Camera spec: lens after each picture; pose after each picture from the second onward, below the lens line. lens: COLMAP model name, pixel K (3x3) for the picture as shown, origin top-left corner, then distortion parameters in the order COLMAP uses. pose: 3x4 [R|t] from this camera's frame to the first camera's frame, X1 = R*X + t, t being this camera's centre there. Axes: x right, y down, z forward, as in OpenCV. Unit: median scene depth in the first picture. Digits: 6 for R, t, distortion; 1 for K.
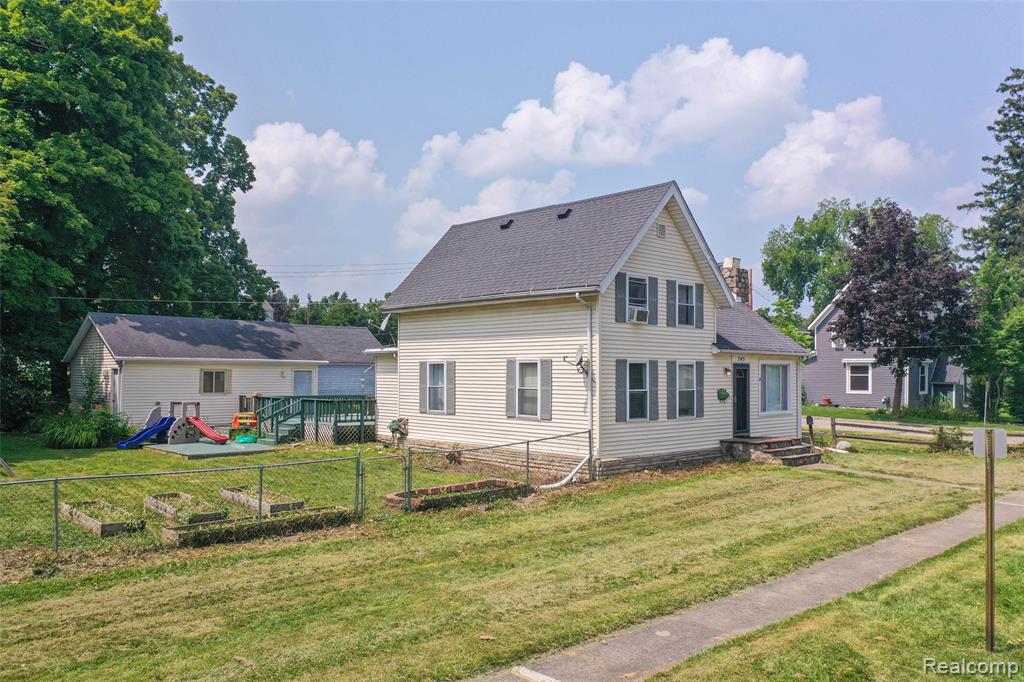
lens RADIAL K [[805.3, 0, 509.6], [0, 805.3, 342.3], [0, 0, 1]] dist [-0.003527, 0.006251]
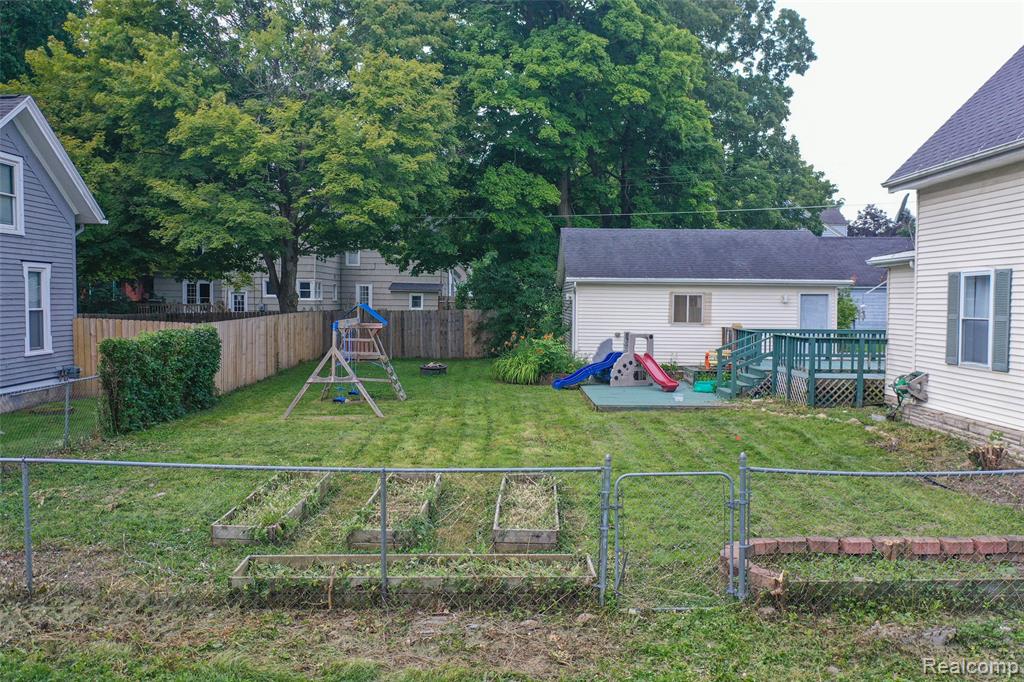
lens RADIAL K [[805.3, 0, 504.8], [0, 805.3, 344.3], [0, 0, 1]] dist [-0.003527, 0.006251]
pose [[0.722901, 0.034707, -0.690079, 0.045602], [0.027836, 0.996464, 0.079276, 0.018389], [0.690390, -0.076518, 0.719379, 0.345902]]
